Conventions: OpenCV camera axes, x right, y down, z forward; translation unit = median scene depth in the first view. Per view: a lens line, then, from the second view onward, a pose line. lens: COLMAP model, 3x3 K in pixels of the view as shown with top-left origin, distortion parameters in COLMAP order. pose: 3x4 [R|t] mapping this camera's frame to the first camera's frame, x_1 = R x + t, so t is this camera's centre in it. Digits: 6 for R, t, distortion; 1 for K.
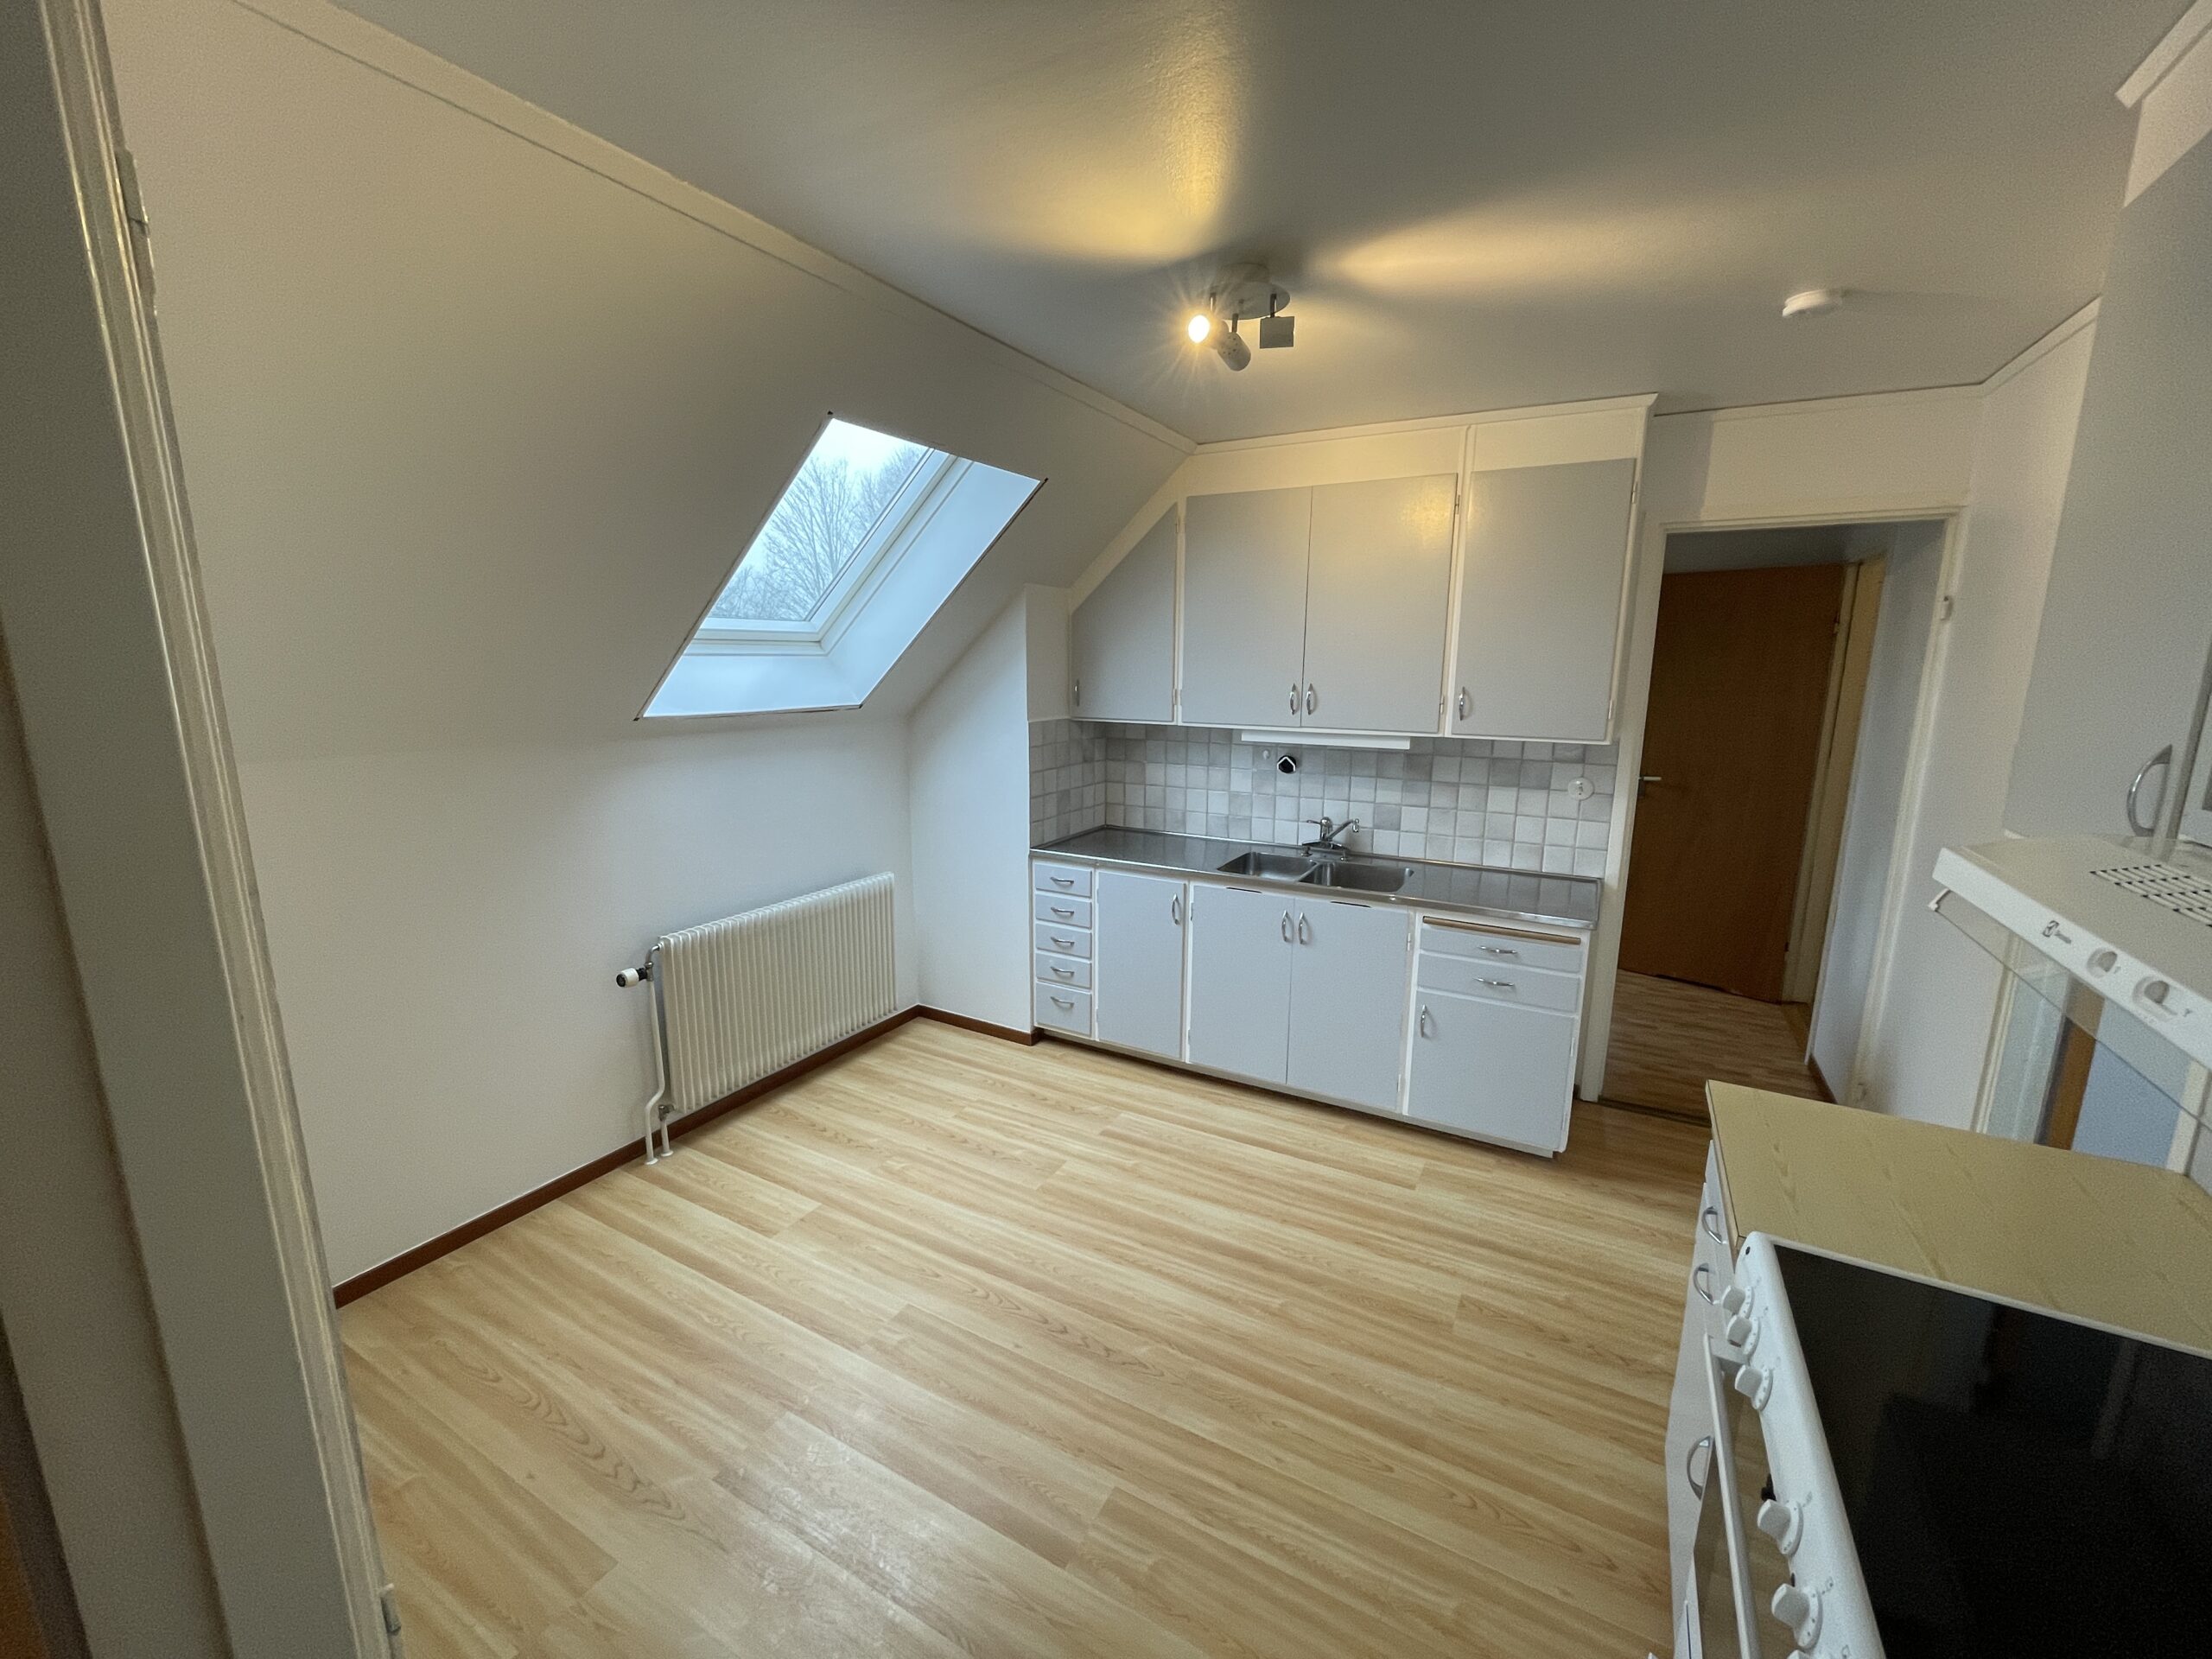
lens RADIAL K [[897.8, 0, 1106.0], [0, 897.8, 829.5], [0, 0, 1]] dist [-0.002341, -0.000832]
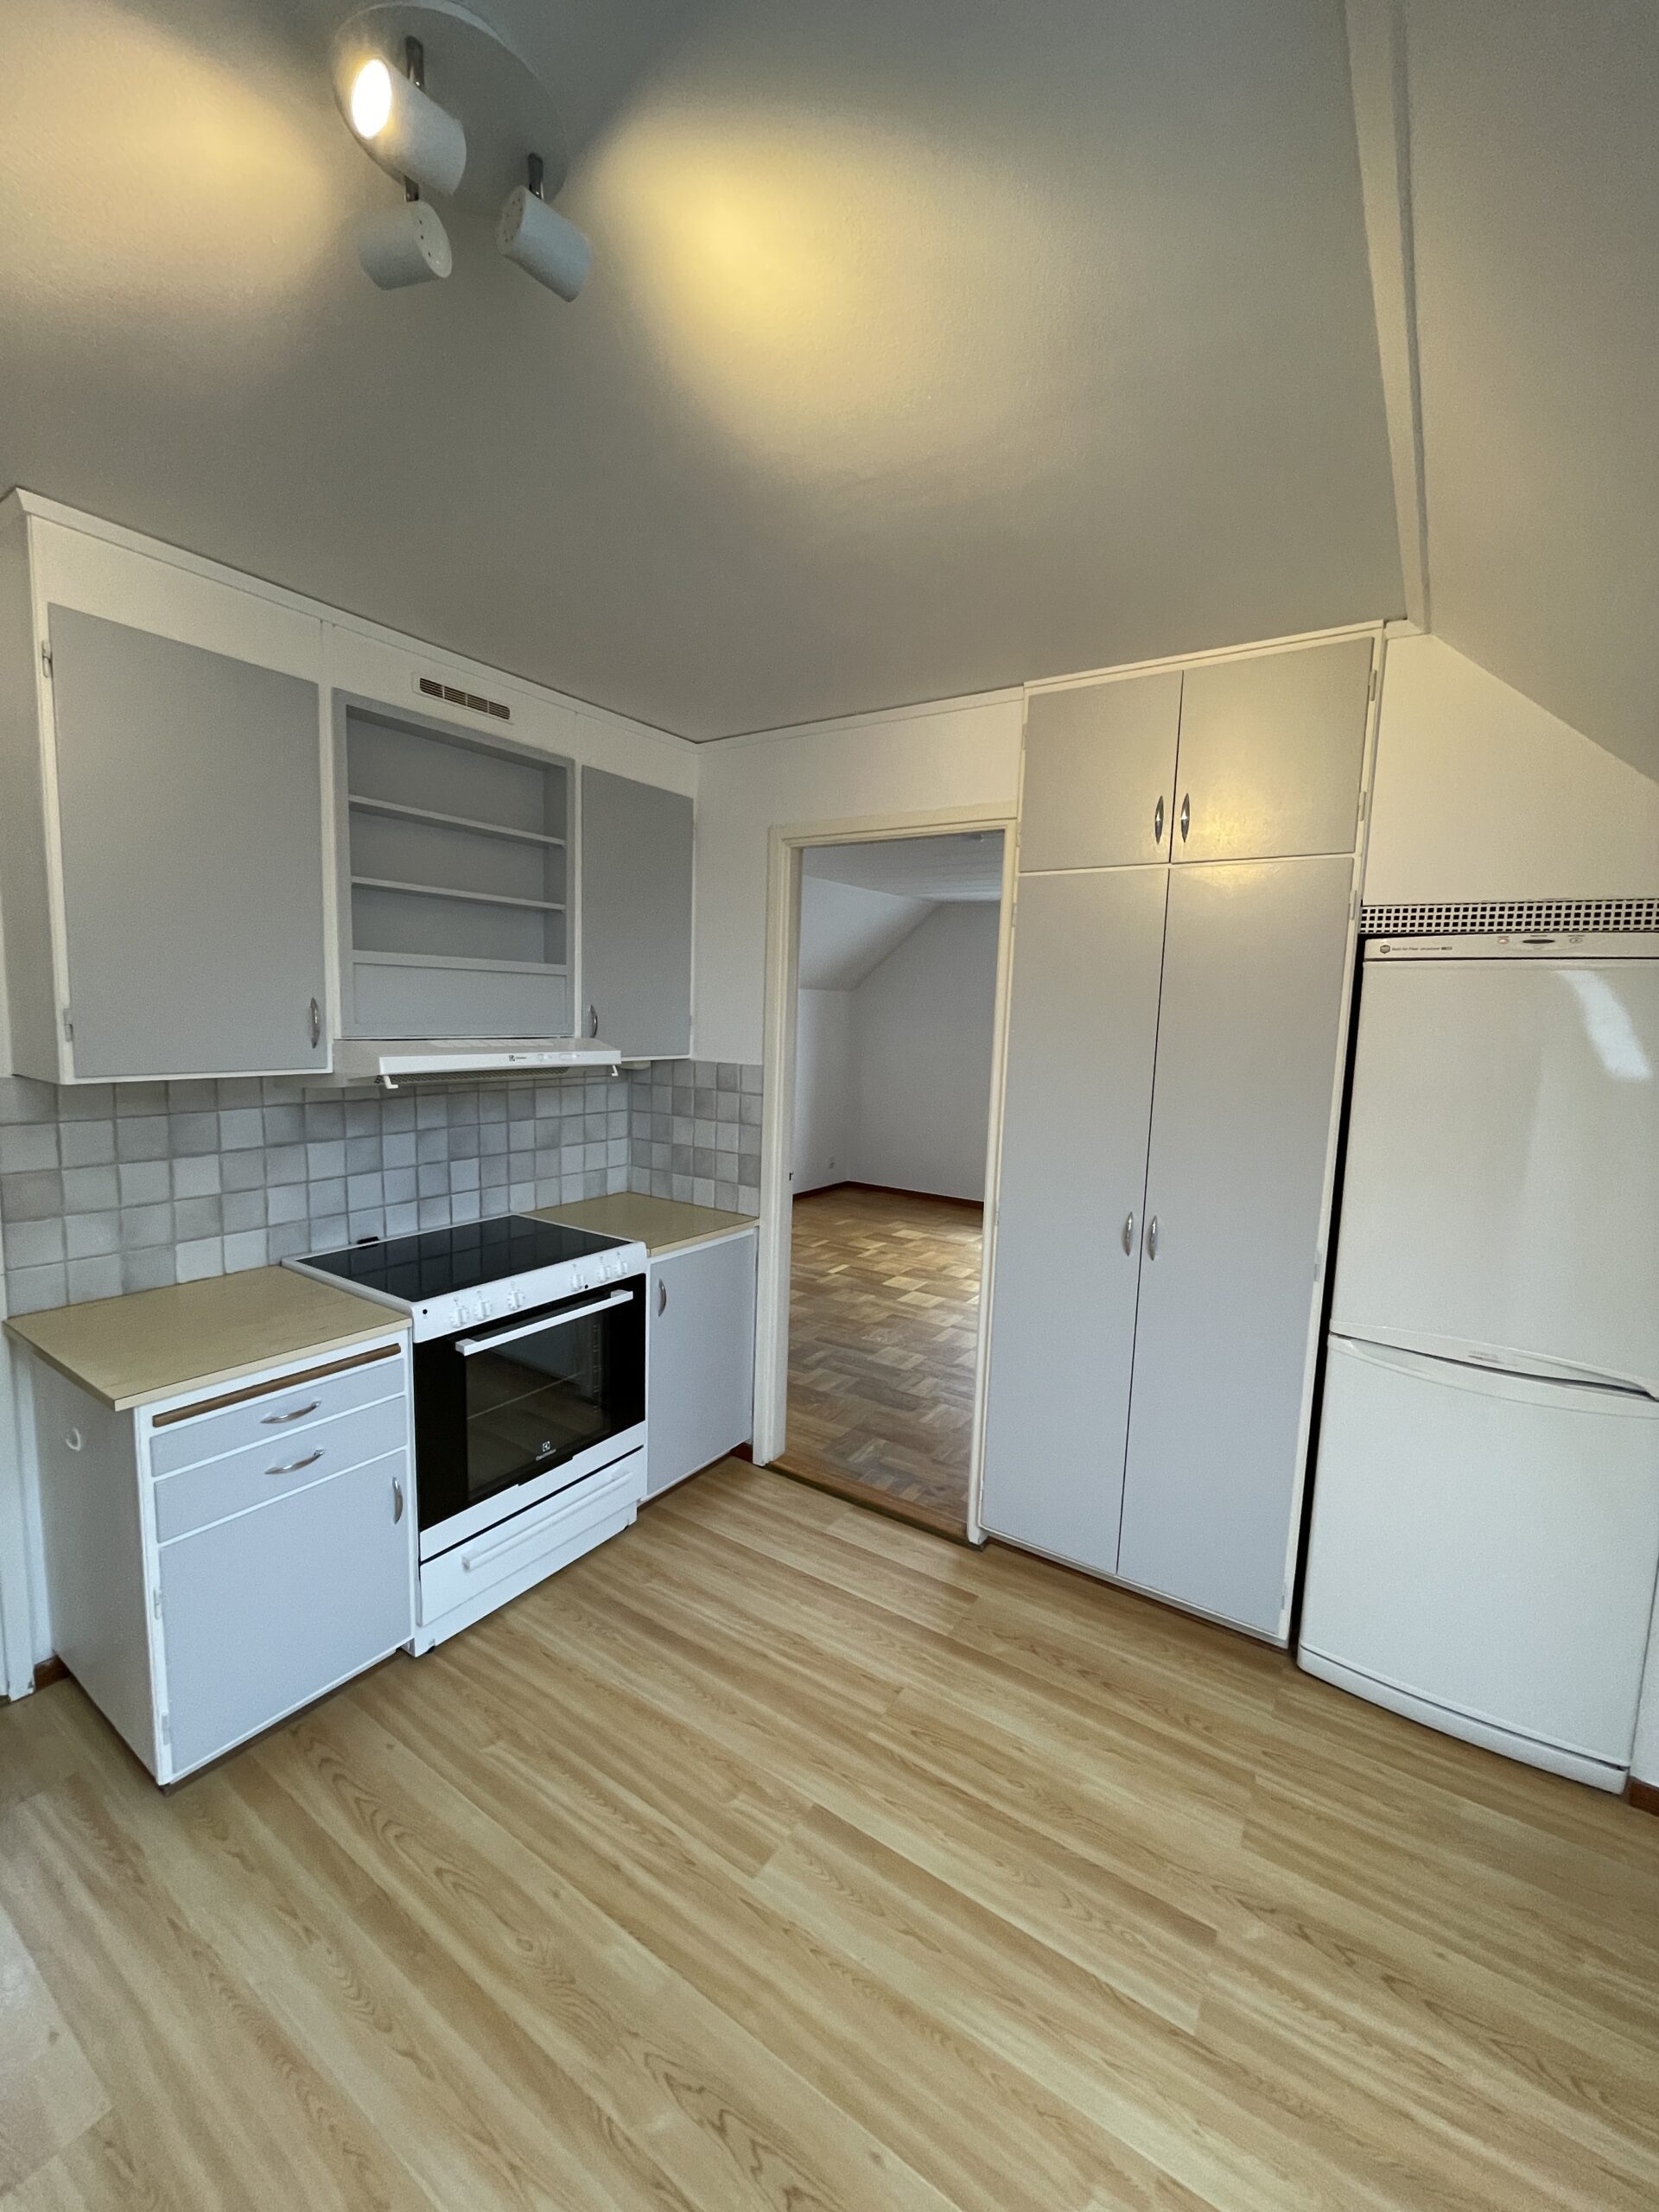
lens RADIAL K [[897.8, 0, 829.5], [0, 897.8, 1106.0], [0, 0, 1]] dist [-0.002341, -0.000832]
pose [[-0.995833, -0.047999, 0.077541, -0.062885], [-0.022779, 0.954247, 0.298150, -0.176076], [-0.088305, 0.295141, -0.951364, 1.038220]]
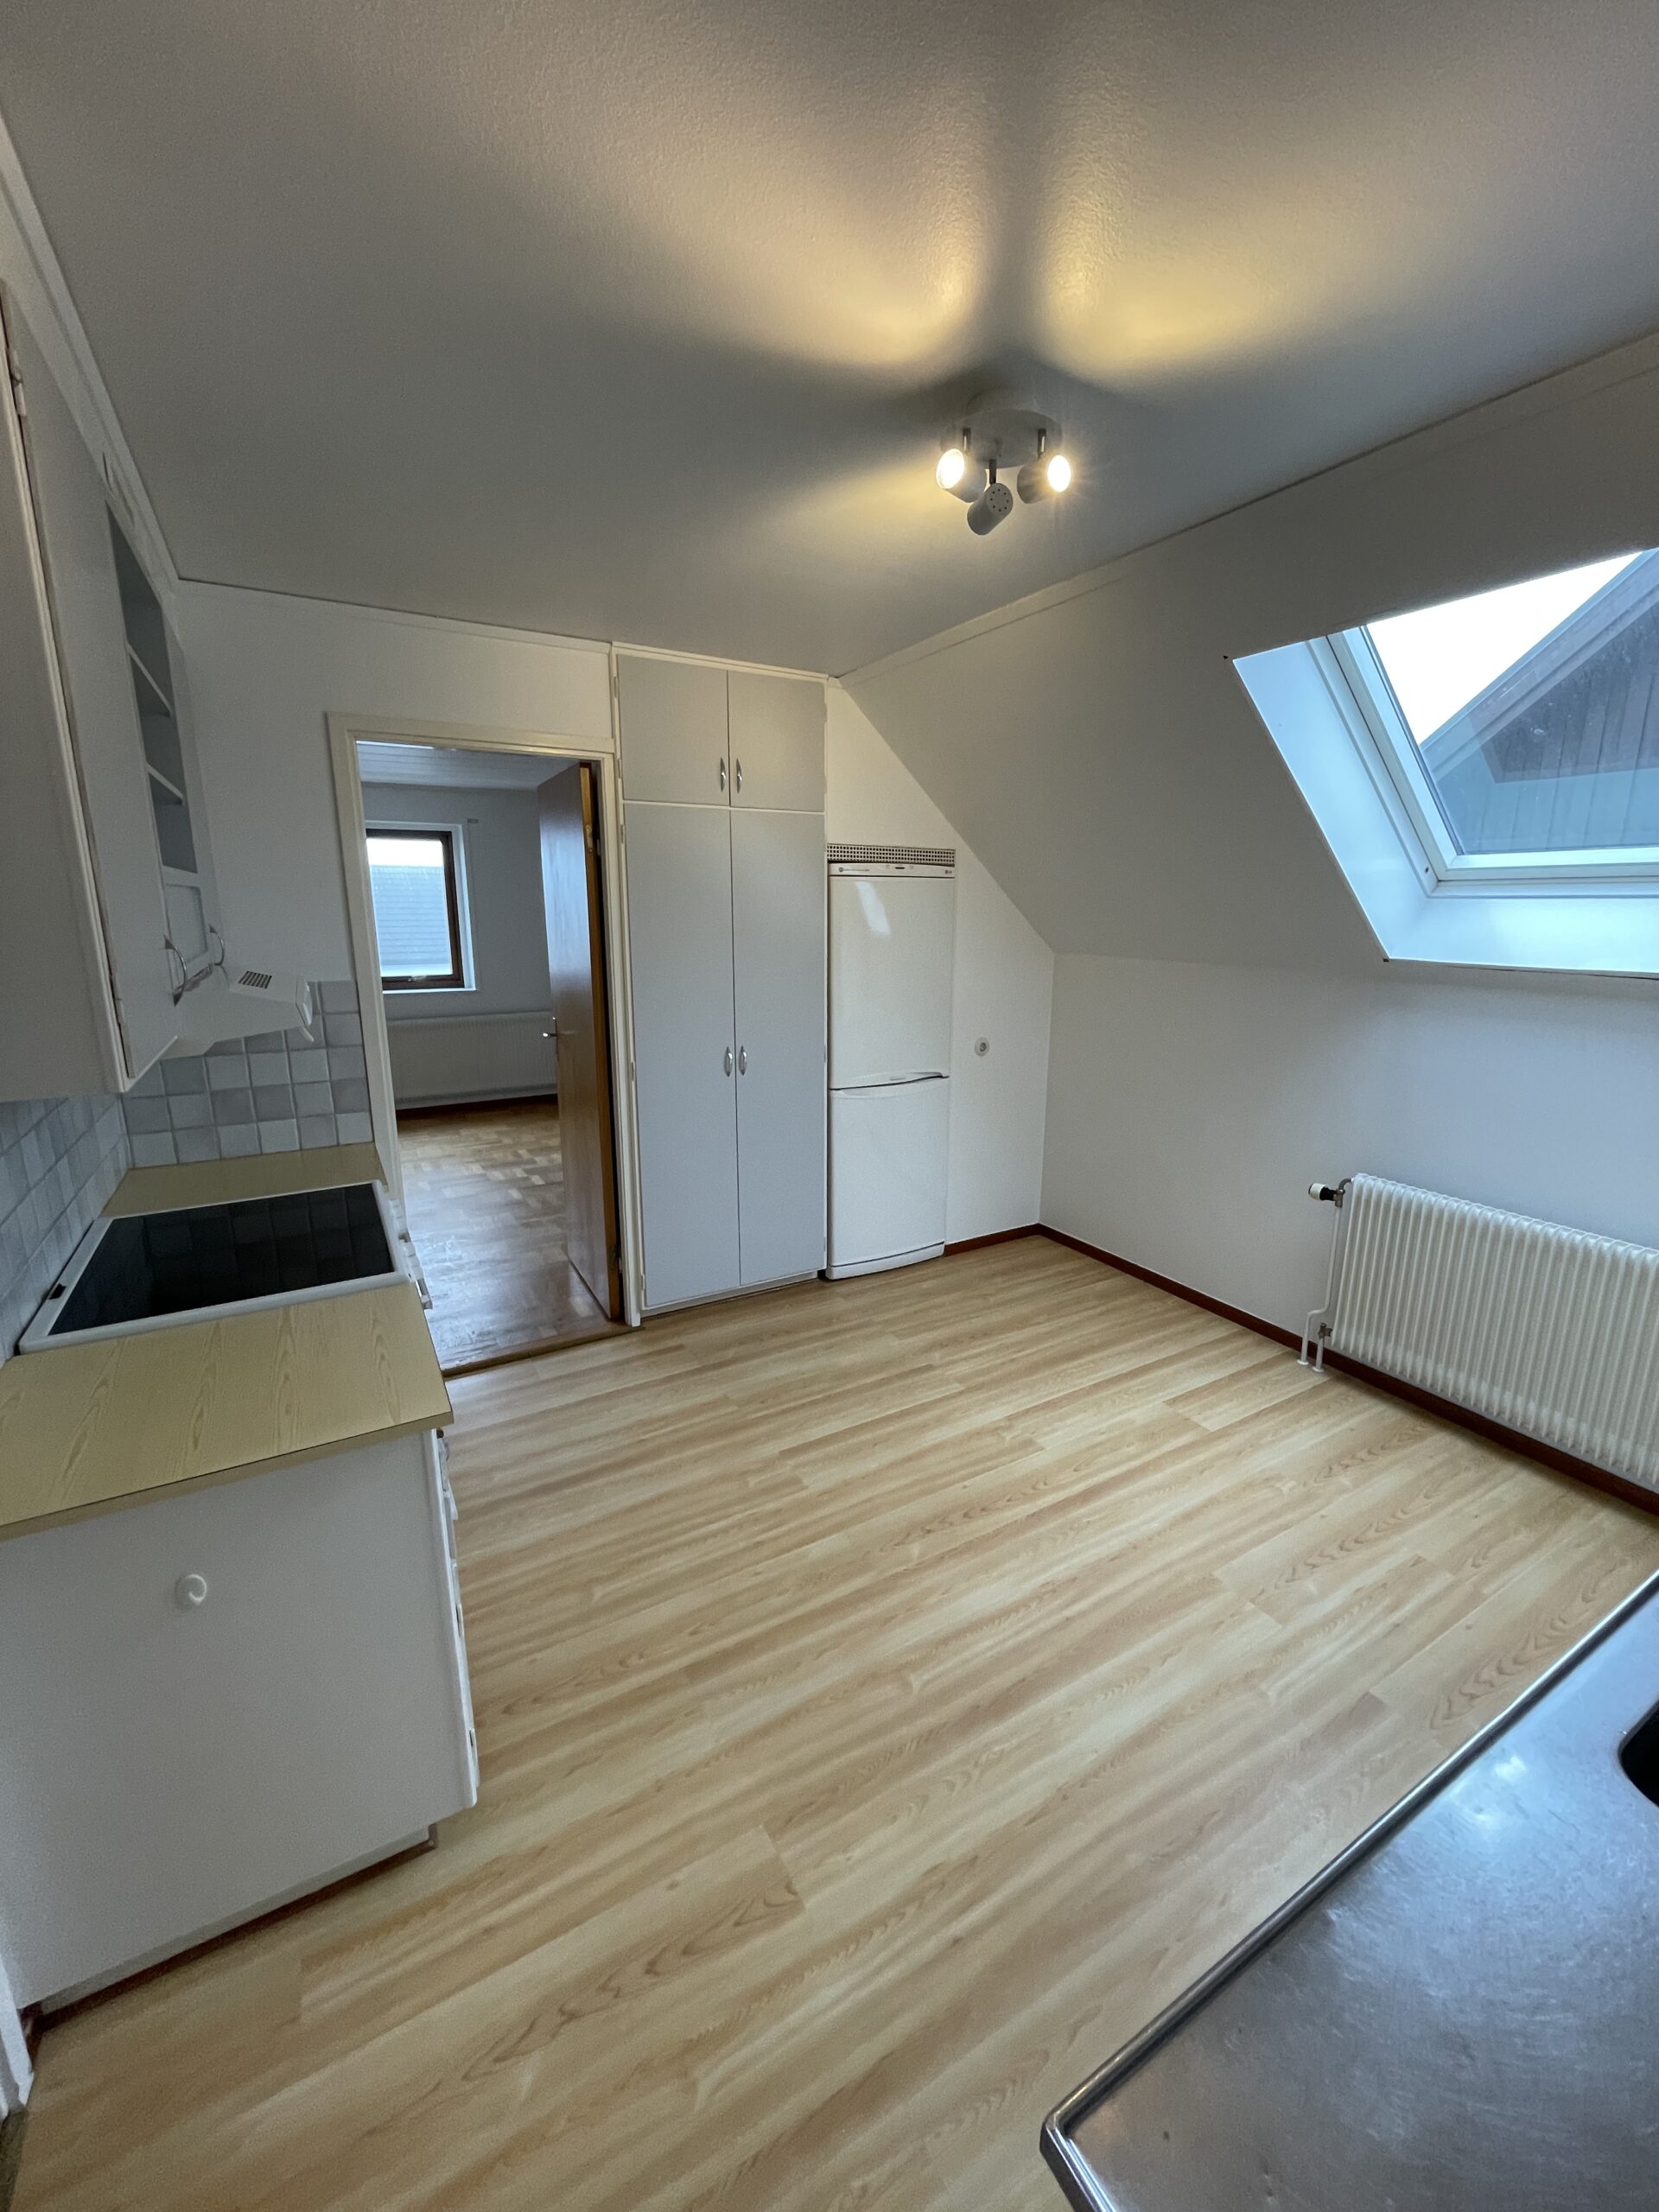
lens RADIAL K [[897.8, 0, 829.5], [0, 897.8, 1106.0], [0, 0, 1]] dist [-0.002341, -0.000832]
pose [[-0.510538, 0.182038, -0.840365, 0.681405], [-0.172802, 0.935672, 0.307664, -0.168067], [0.842313, 0.302291, -0.446240, 0.944862]]
